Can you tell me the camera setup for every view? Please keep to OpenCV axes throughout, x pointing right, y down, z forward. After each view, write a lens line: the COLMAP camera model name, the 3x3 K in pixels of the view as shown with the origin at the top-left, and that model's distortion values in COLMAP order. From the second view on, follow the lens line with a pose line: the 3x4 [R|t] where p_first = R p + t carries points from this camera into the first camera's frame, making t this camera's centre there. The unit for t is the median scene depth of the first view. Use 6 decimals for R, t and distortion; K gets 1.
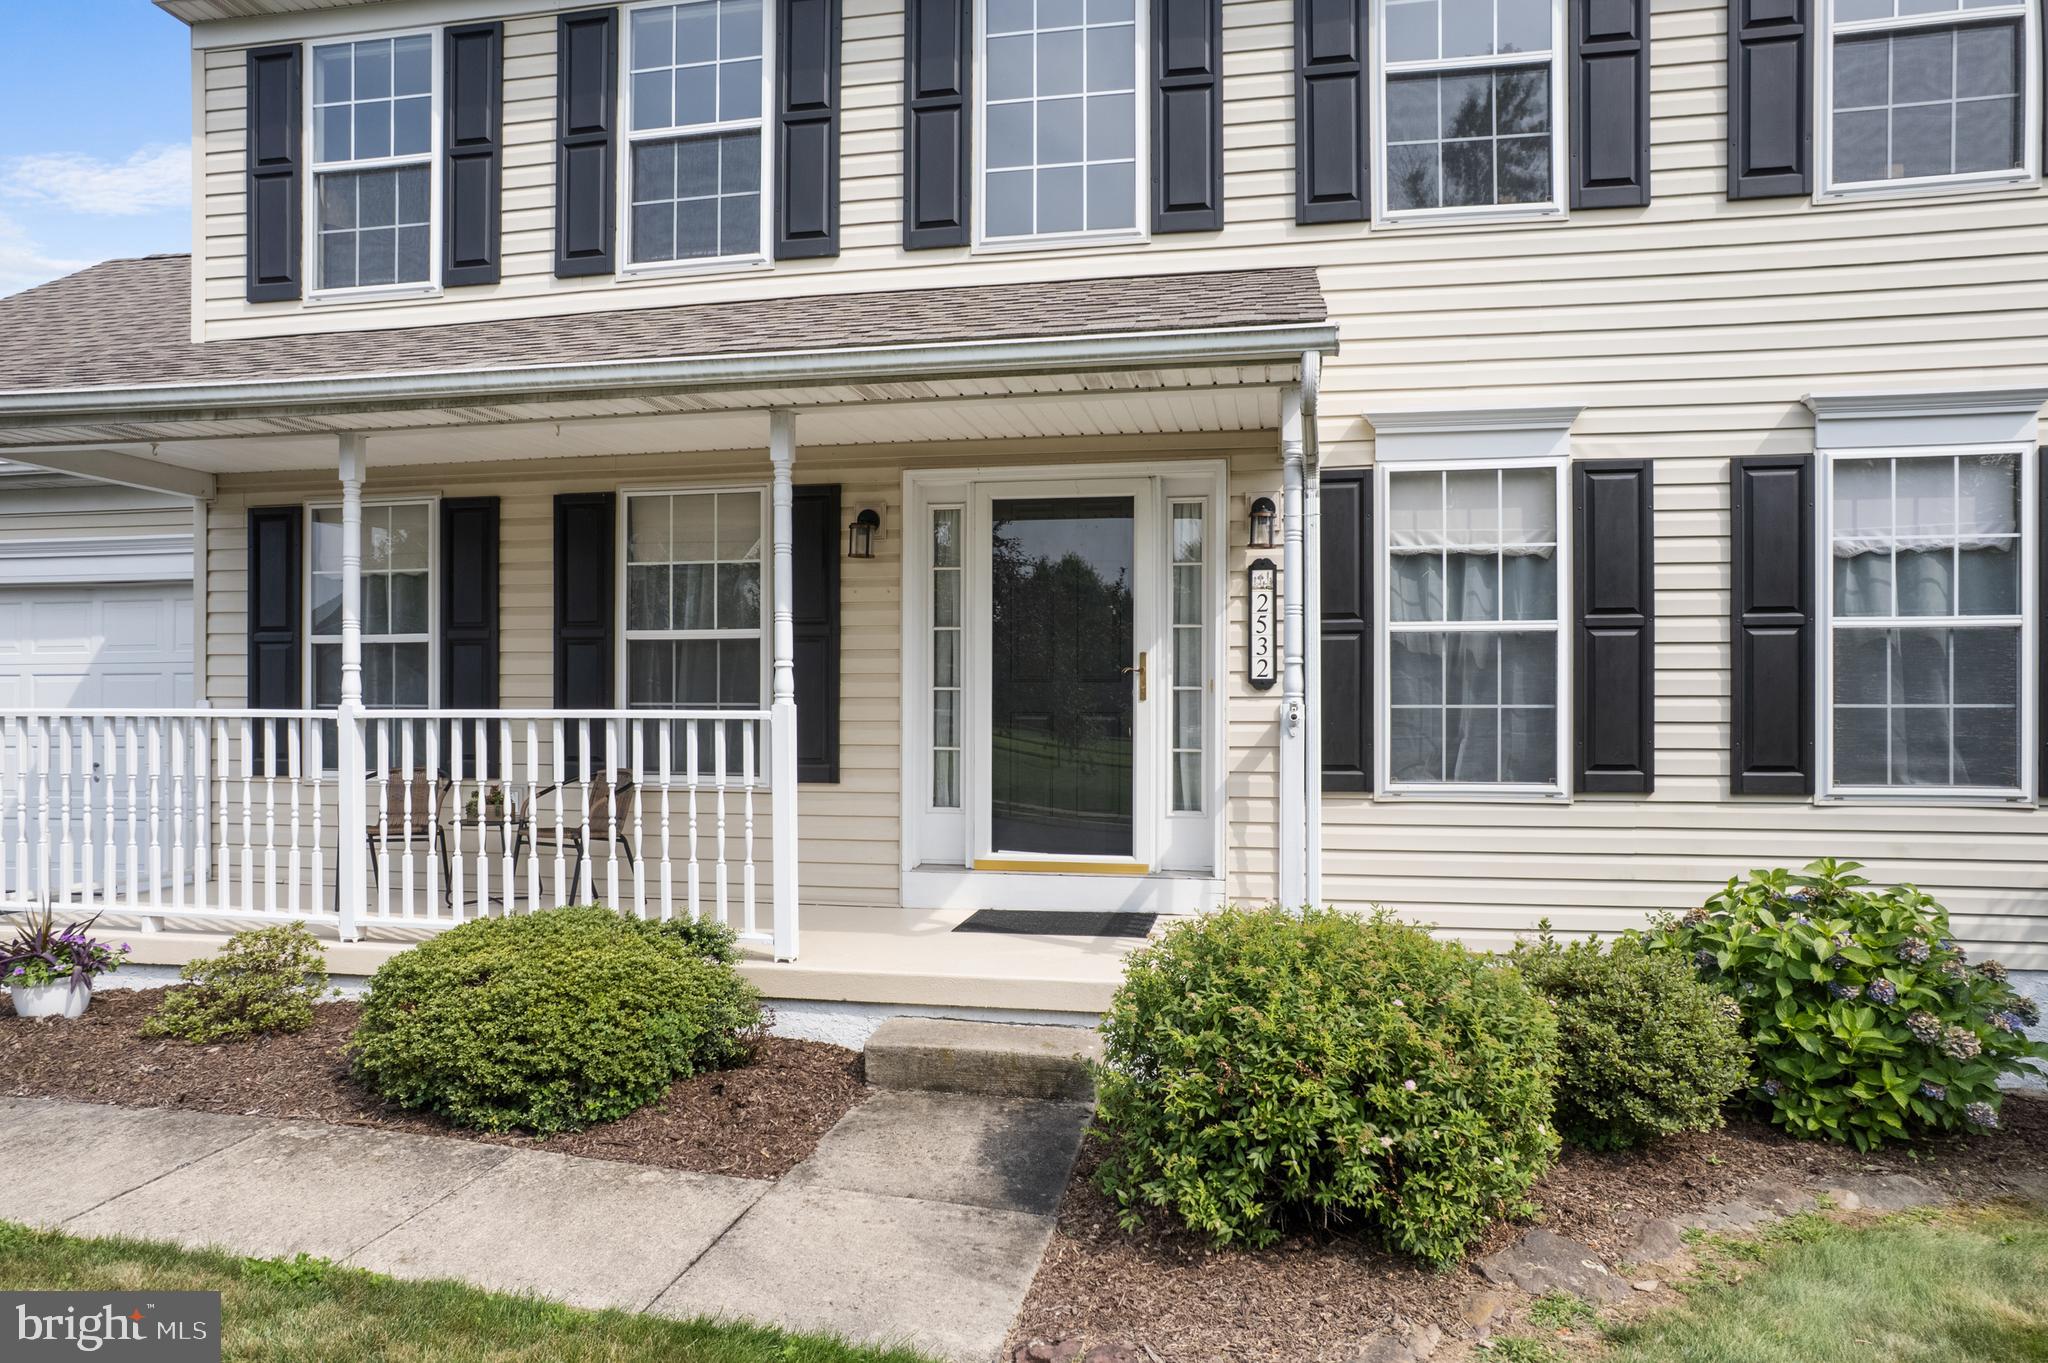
lens RADIAL K [[1317.7, 0, 1024.0], [0, 1317.7, 681.5], [0, 0, 1]] dist [-0.082021, 0.097227]
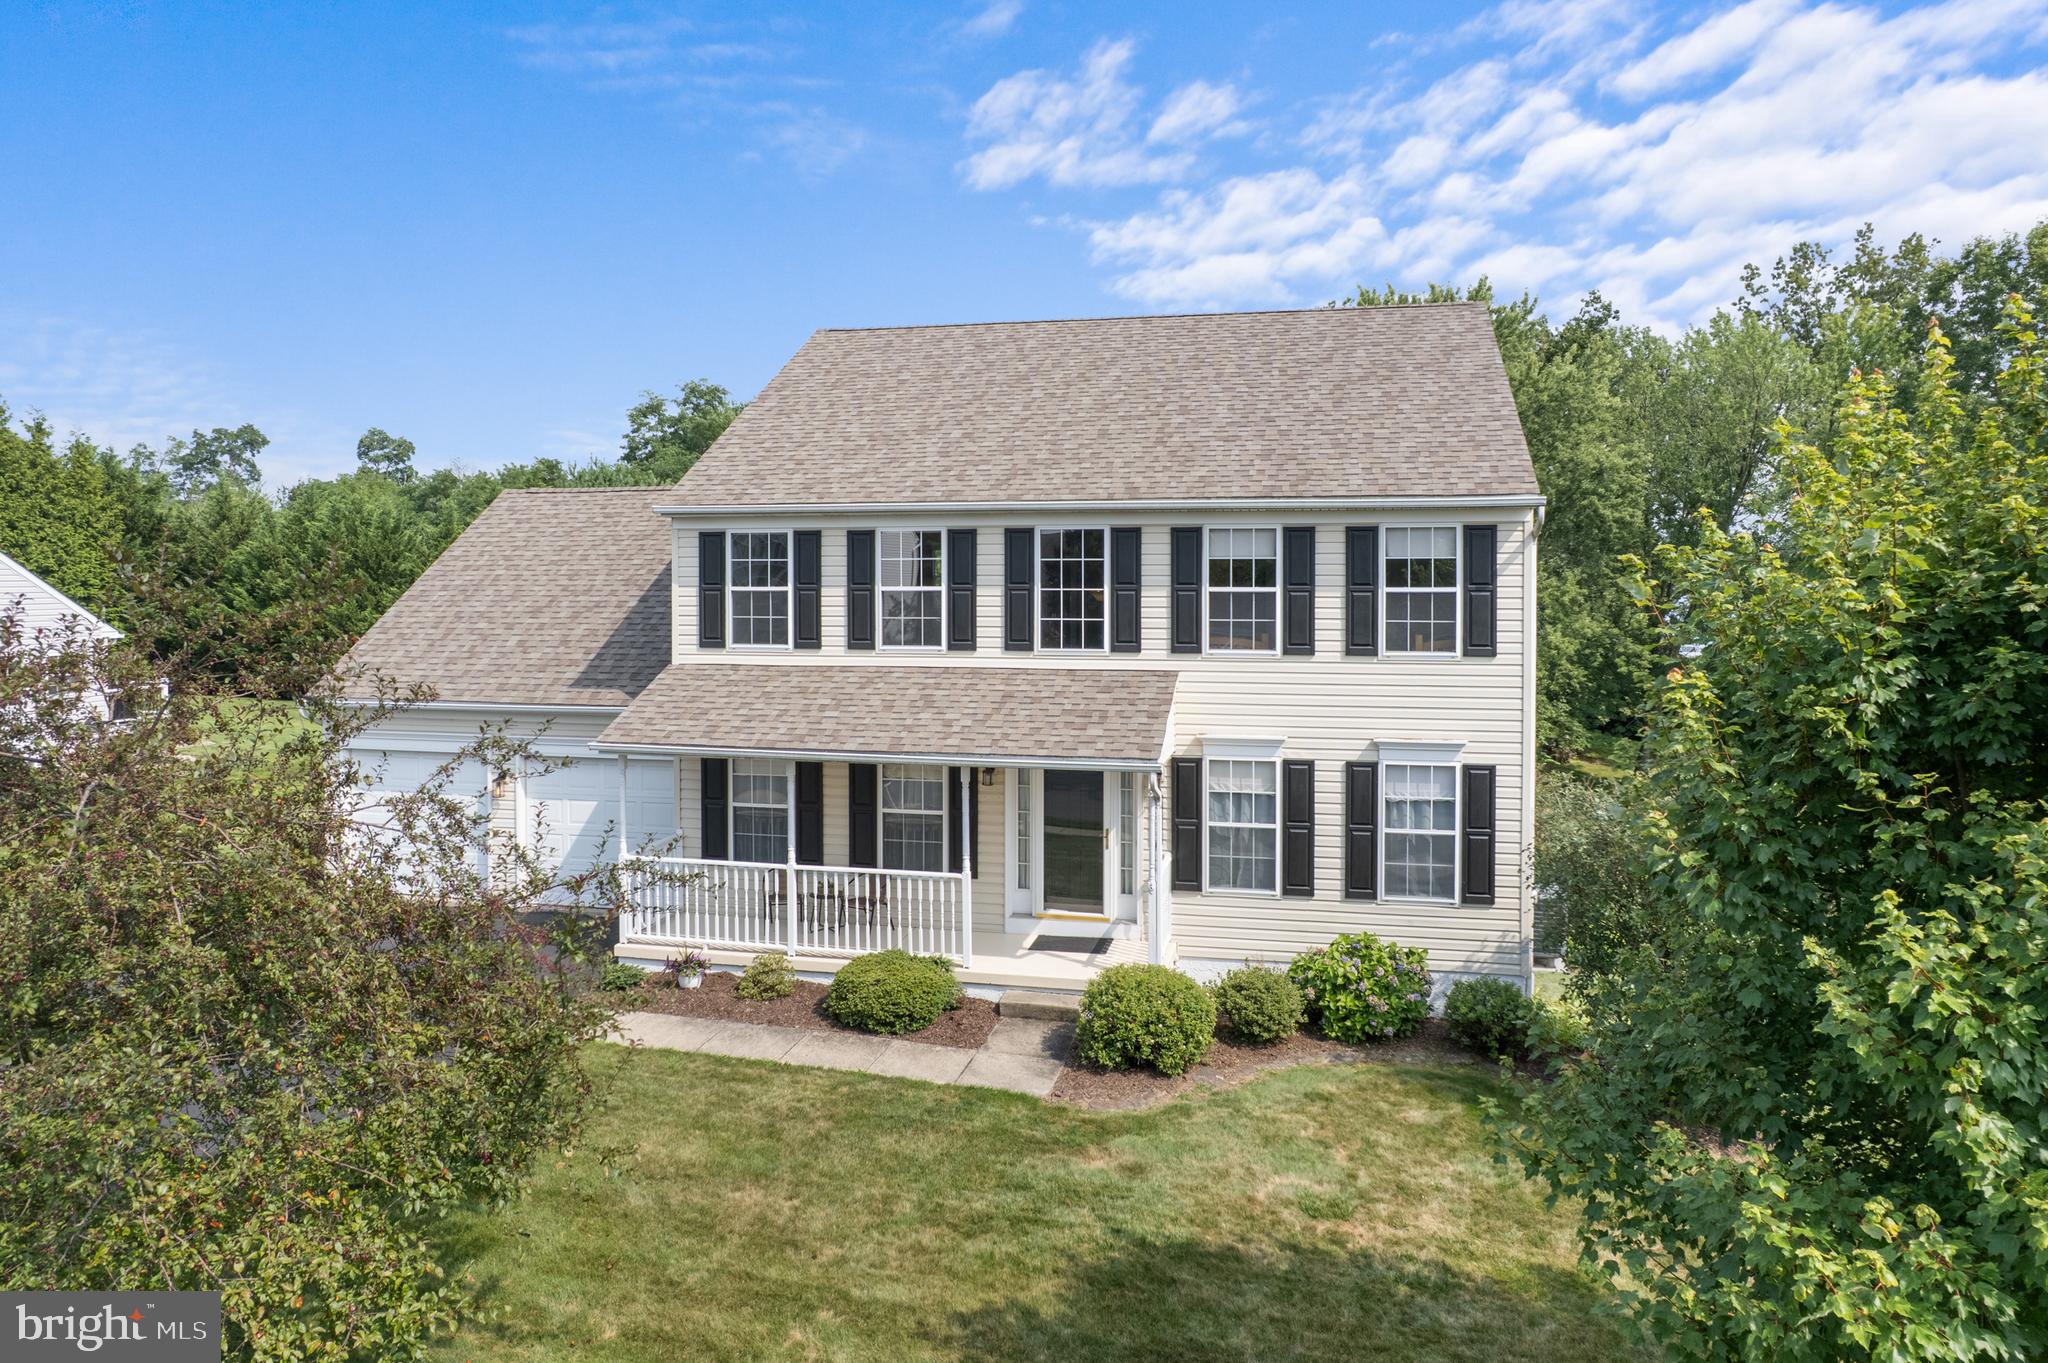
lens RADIAL K [[1321.4, 0, 1026.3], [0, 1321.4, 585.0], [0, 0, 1]] dist [0.001252, -0.000303]
pose [[0.999470, -0.002742, -0.032448, 0.025455], [0.003643, 0.999609, 0.027741, -0.576399], [0.032359, -0.027844, 0.999088, -1.500928]]
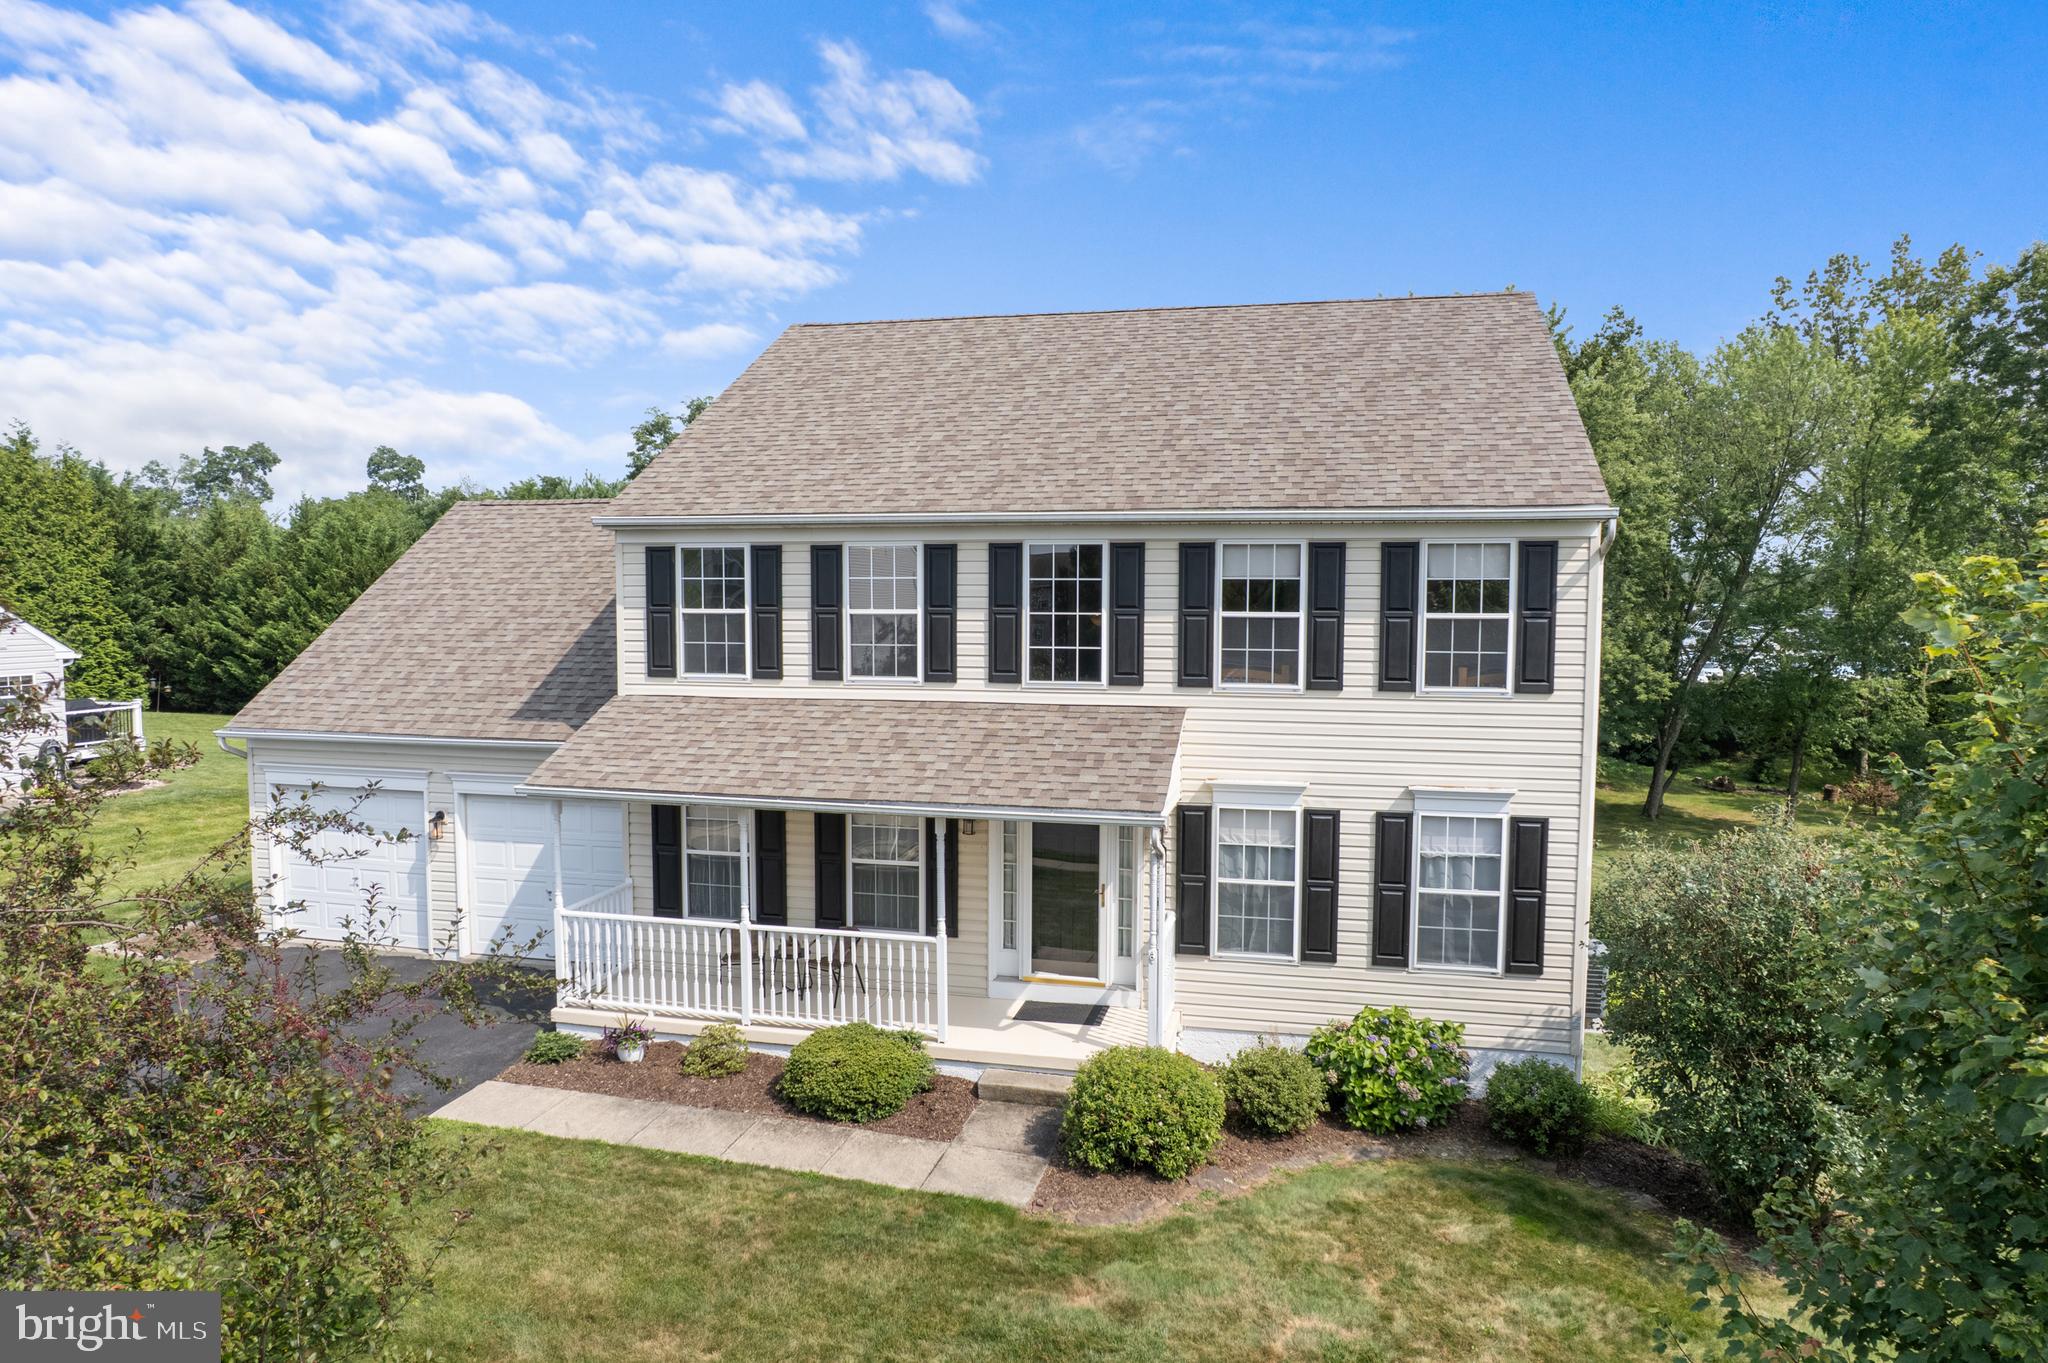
lens RADIAL K [[1288.8, 0, 1024.0], [0, 1288.8, 681.5], [0, 0, 1]] dist [-0.005234, 0.000736]
pose [[0.999113, 0.004028, -0.041919, 0.053485], [-0.000385, 0.996248, 0.086543, -0.570732], [0.042111, -0.086450, 0.995366, -1.124241]]
